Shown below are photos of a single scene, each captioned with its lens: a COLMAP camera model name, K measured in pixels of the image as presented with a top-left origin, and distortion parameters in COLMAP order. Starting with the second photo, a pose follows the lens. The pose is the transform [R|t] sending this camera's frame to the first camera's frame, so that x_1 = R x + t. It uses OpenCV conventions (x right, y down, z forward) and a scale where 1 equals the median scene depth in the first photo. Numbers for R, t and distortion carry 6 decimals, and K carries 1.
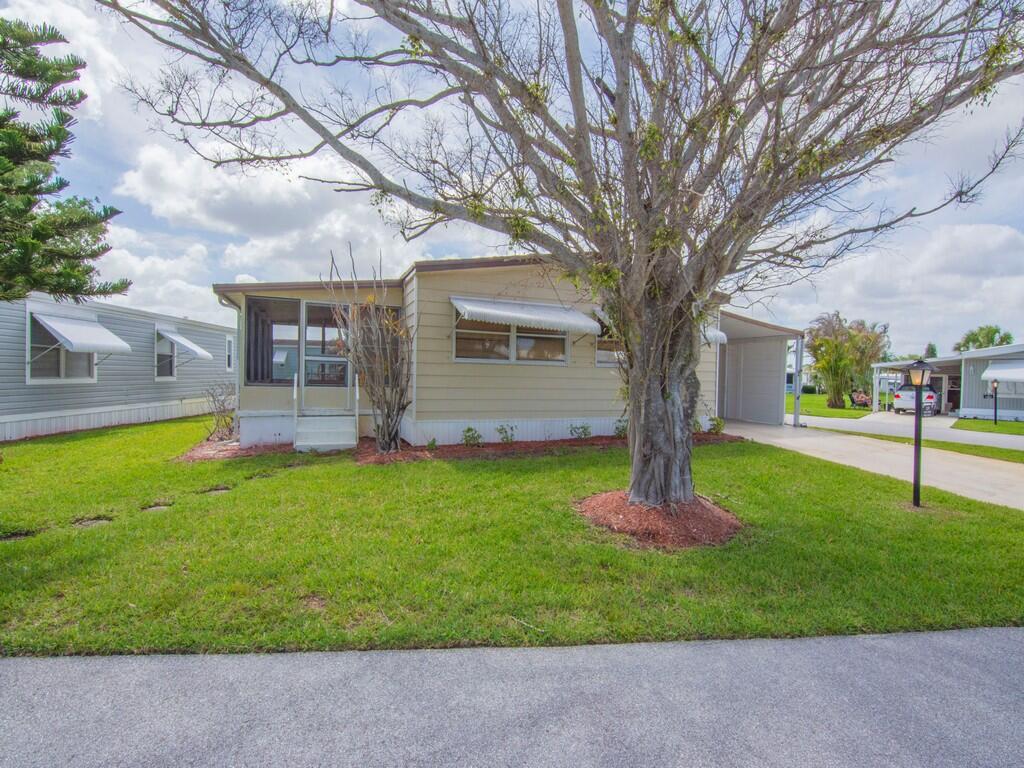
lens RADIAL K [[501.6, 0, 537.1], [0, 501.6, 383.3], [0, 0, 1]] dist [-0.004815, -0.012757]
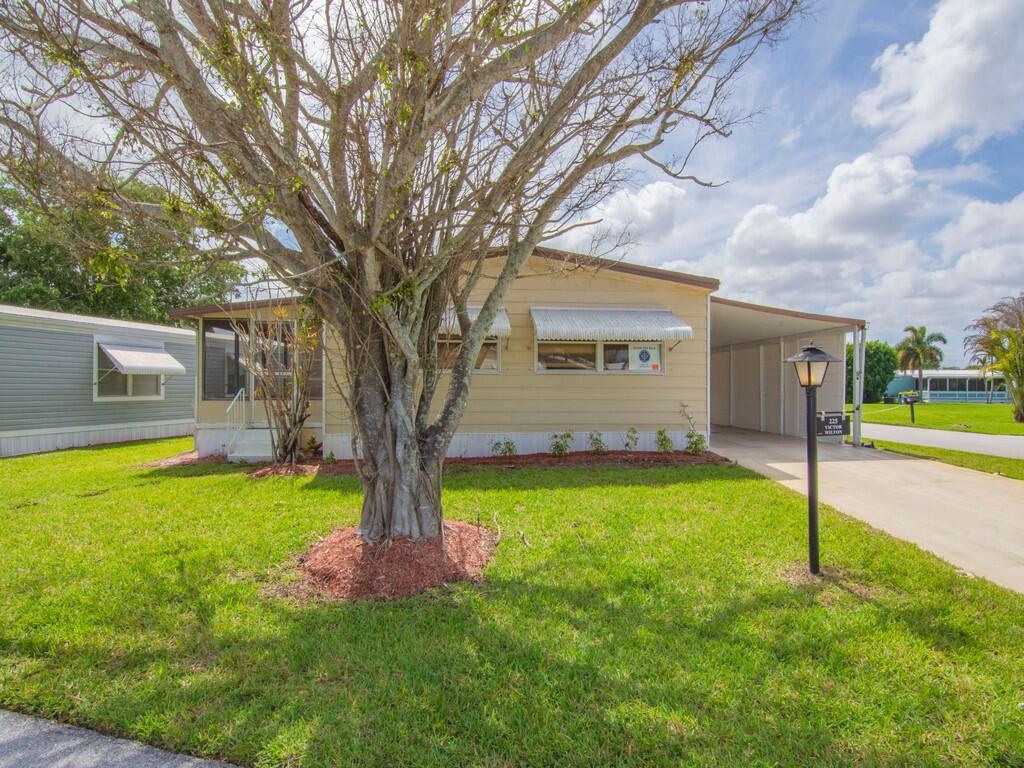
lens RADIAL K [[510.5, 0, 555.0], [0, 510.5, 382.9], [0, 0, 1]] dist [-0.002330, -0.035519]
pose [[0.951030, -0.023646, -0.308194, 0.432483], [0.014825, 0.999412, -0.030933, 0.011289], [0.308744, 0.024849, 0.950820, 0.173598]]
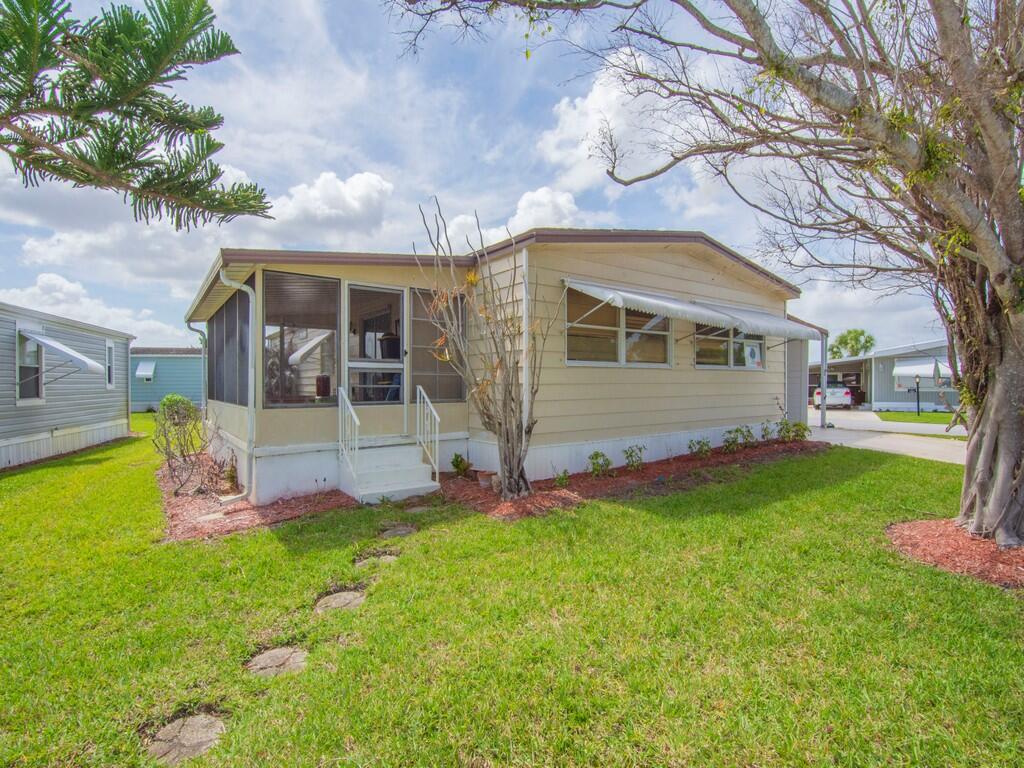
lens RADIAL K [[501.6, 0, 537.1], [0, 501.6, 383.3], [0, 0, 1]] dist [-0.004815, -0.012757]
pose [[0.967536, -0.027752, 0.251204, -0.364919], [0.031259, 0.999462, -0.009979, -0.009360], [-0.250792, 0.017507, 0.967883, 0.253922]]
